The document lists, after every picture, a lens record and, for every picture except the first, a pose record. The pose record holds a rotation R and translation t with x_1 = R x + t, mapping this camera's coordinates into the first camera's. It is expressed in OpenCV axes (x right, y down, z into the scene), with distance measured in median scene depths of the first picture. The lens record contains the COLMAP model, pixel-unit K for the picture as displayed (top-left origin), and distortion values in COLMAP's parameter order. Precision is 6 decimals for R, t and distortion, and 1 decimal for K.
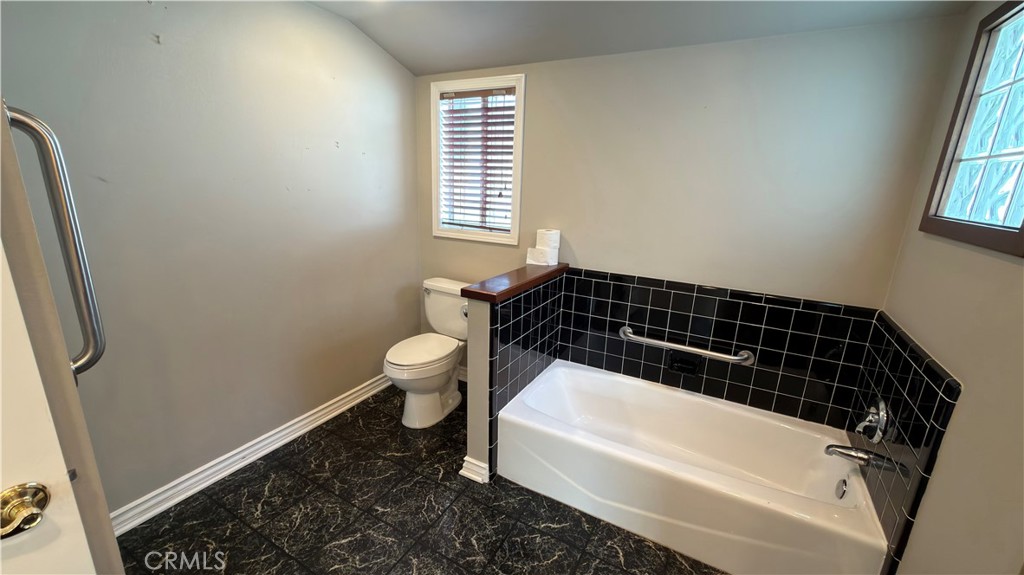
lens RADIAL K [[405.5, 0, 512.0], [0, 405.5, 287.5], [0, 0, 1]] dist [0.000141, -0.000051]
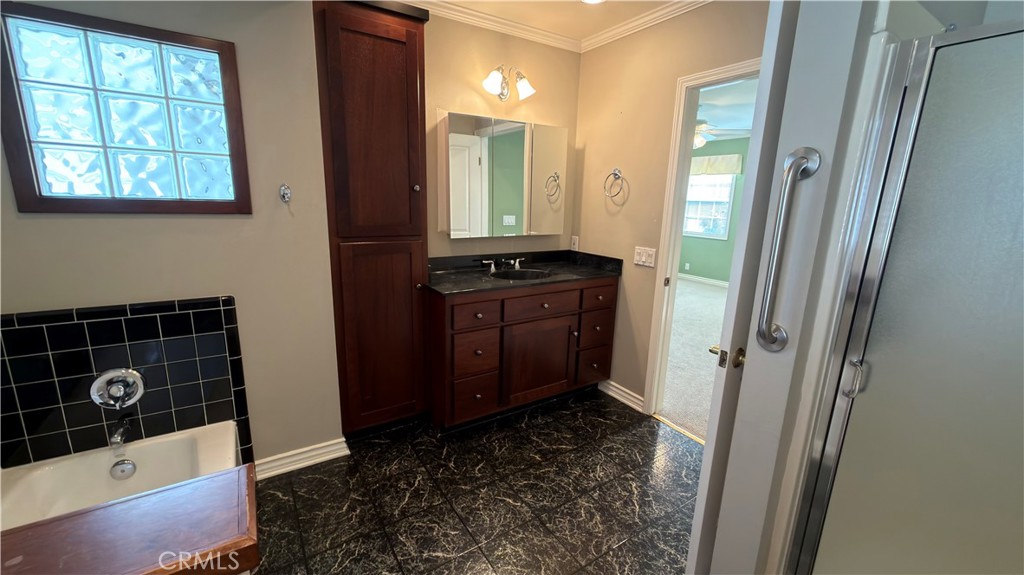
lens RADIAL K [[405.5, 0, 512.0], [0, 405.5, 287.5], [0, 0, 1]] dist [0.000141, -0.000051]
pose [[-0.880664, -0.163068, 0.444792, -0.863216], [0.056774, 0.895797, 0.440823, -0.367348], [-0.470327, 0.413470, -0.779638, 1.353396]]
